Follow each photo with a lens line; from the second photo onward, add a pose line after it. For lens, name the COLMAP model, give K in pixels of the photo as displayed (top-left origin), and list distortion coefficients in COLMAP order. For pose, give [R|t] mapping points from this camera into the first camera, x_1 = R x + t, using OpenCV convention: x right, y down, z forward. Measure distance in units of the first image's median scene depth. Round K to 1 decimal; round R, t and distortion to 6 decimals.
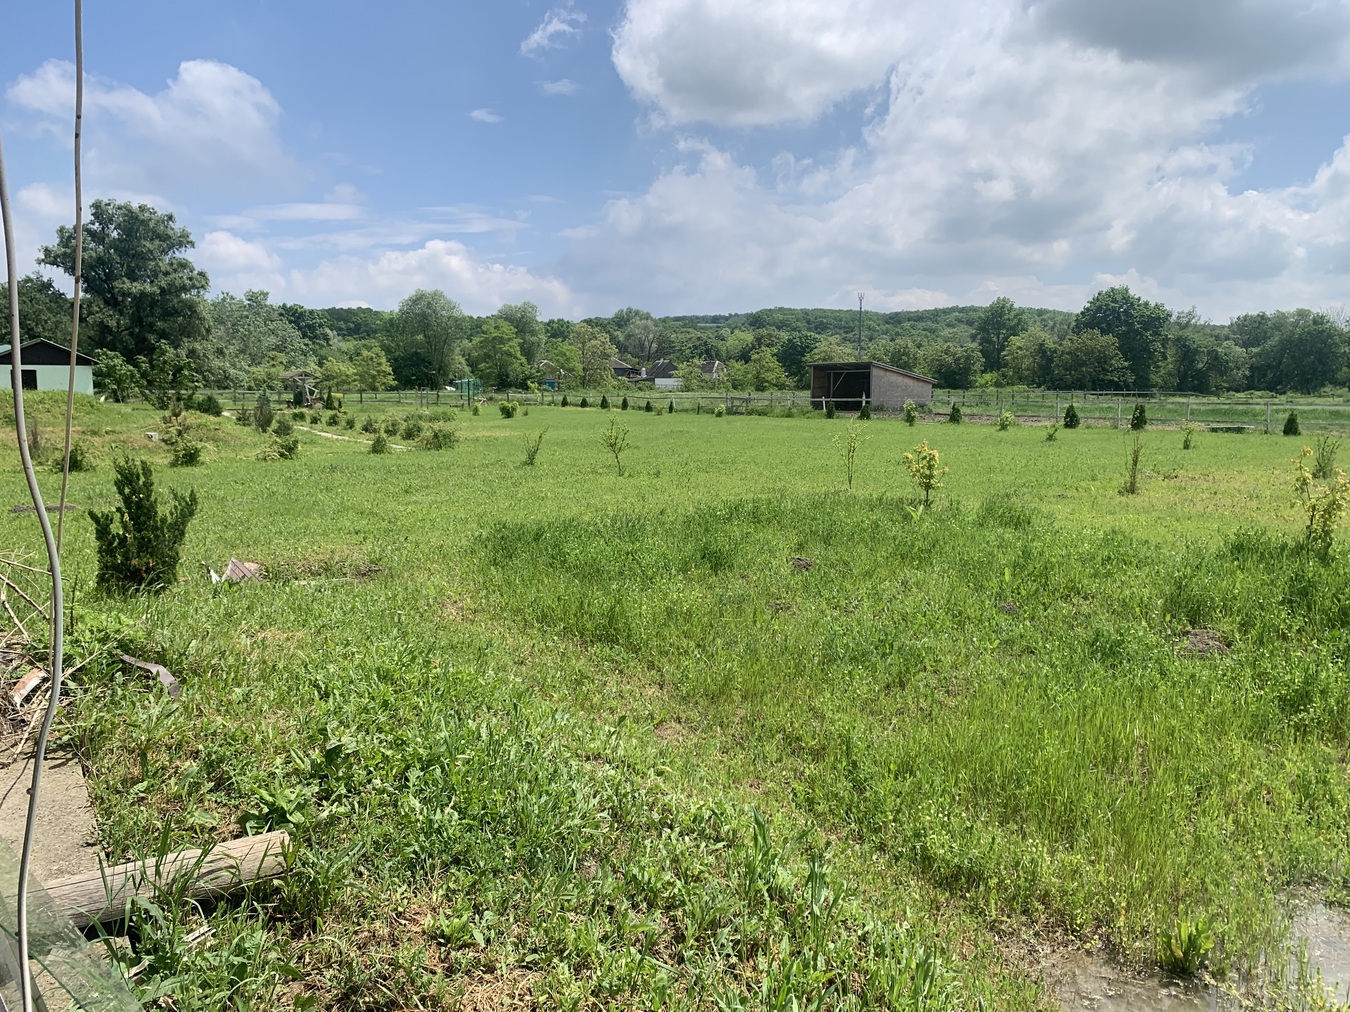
lens RADIAL K [[1018.9, 0, 675.6], [0, 1018.9, 517.1], [0, 0, 1]] dist [0.008270, 0.003887]
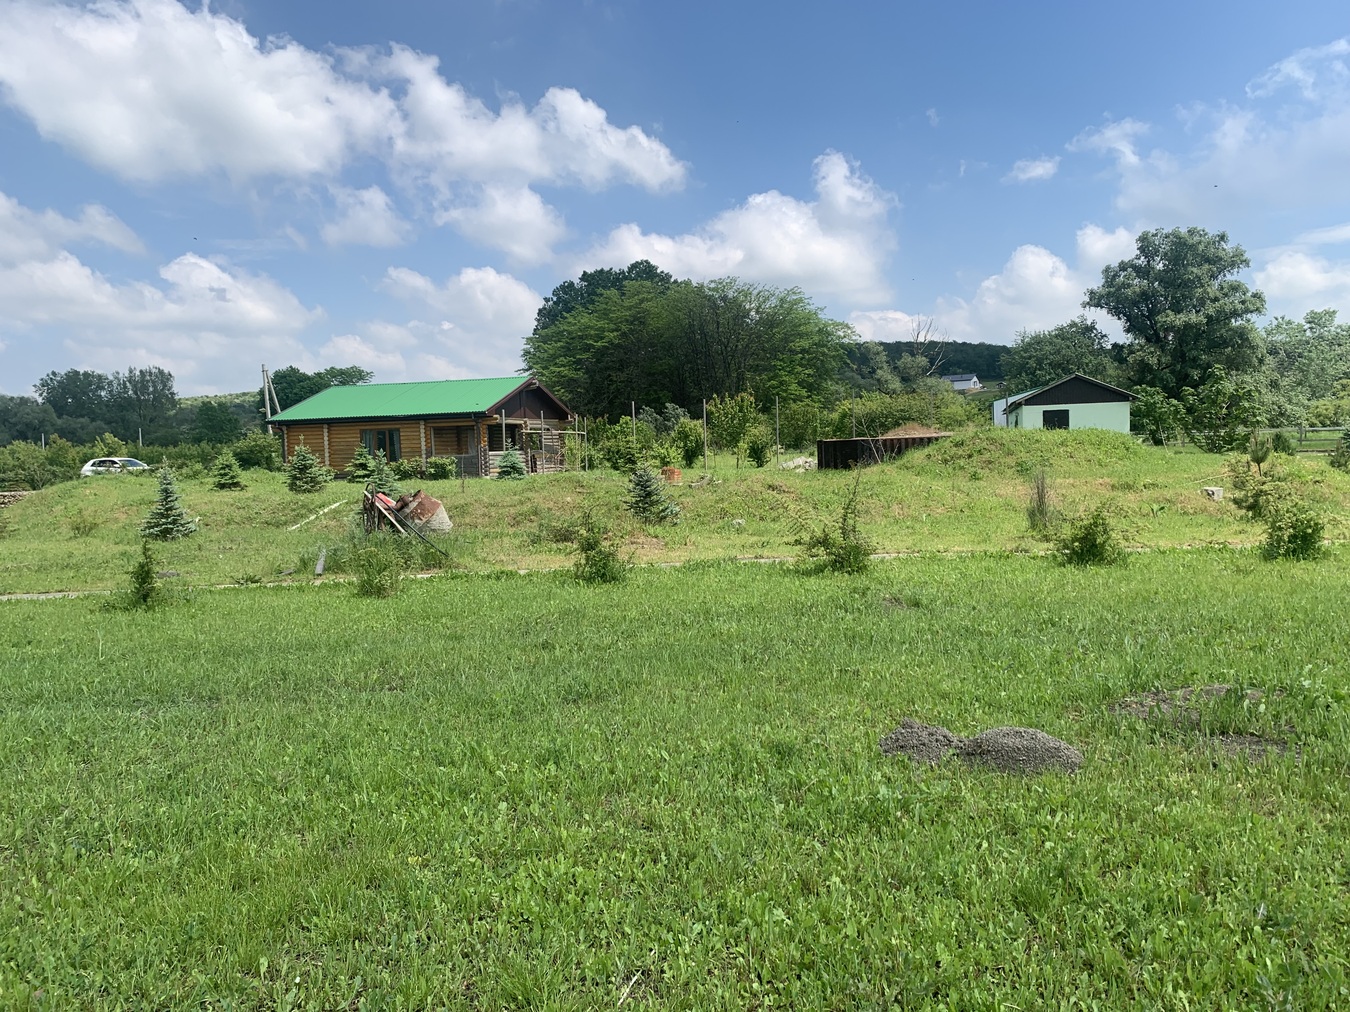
lens RADIAL K [[1042.0, 0, 674.9], [0, 1042.0, 473.3], [0, 0, 1]] dist [0.090900, -0.127798]
pose [[0.604229, -0.002481, -0.796807, -0.053083], [-0.066512, 0.996348, -0.053539, -0.009431], [0.794030, 0.085347, 0.601857, 0.093471]]
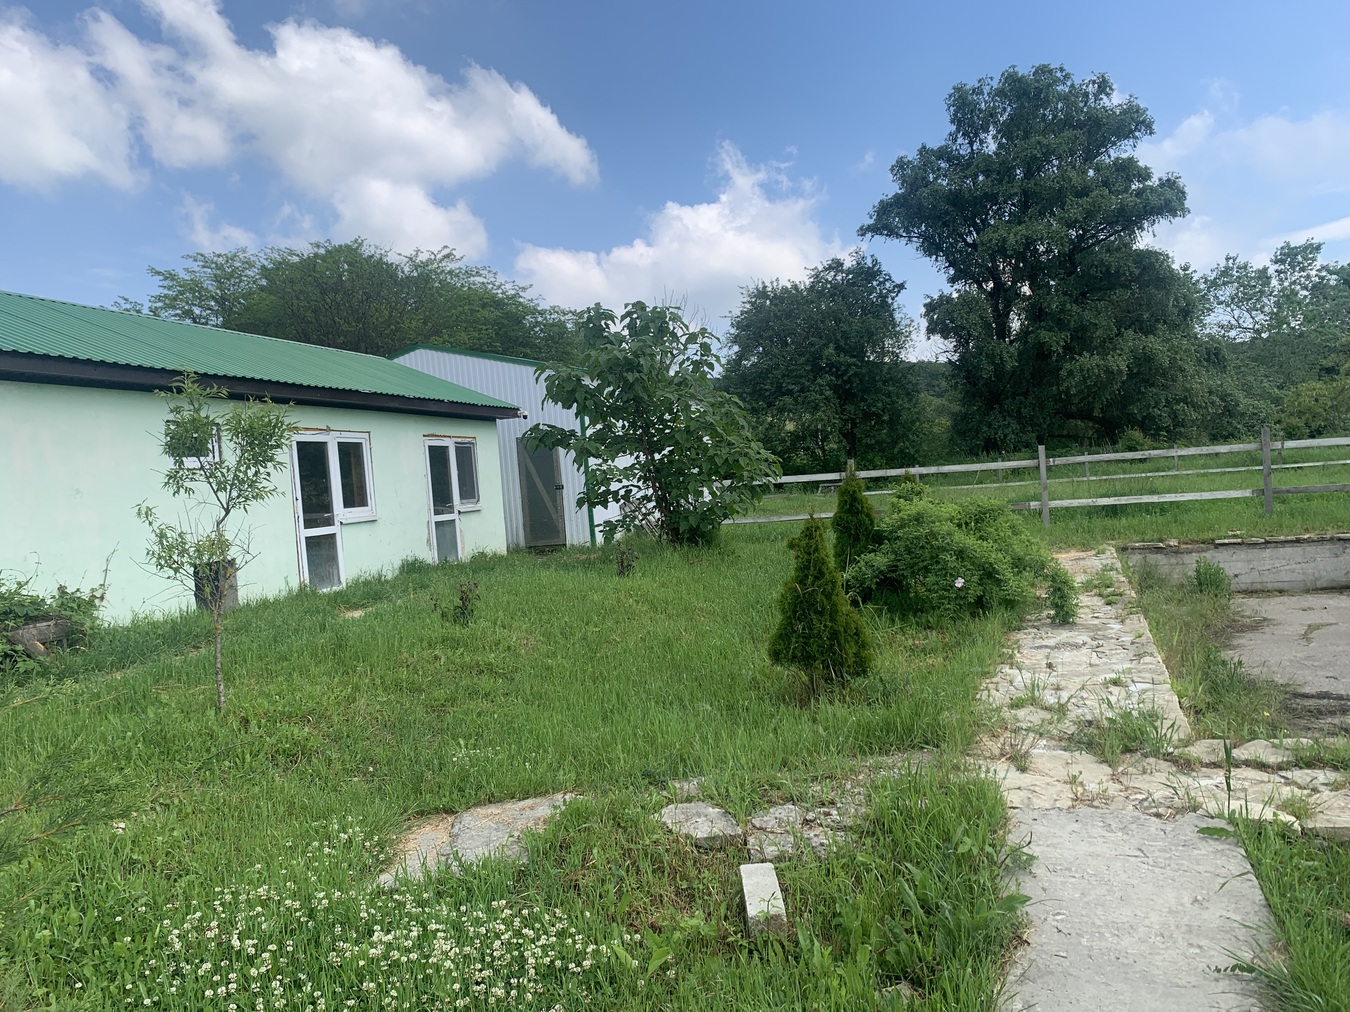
lens RADIAL K [[1018.9, 0, 675.6], [0, 1018.9, 517.1], [0, 0, 1]] dist [0.008270, 0.003887]
pose [[0.604975, -0.027465, -0.795770, -0.253325], [-0.012673, 0.998946, -0.044113, -0.074374], [0.796143, 0.036772, 0.603990, 0.587462]]
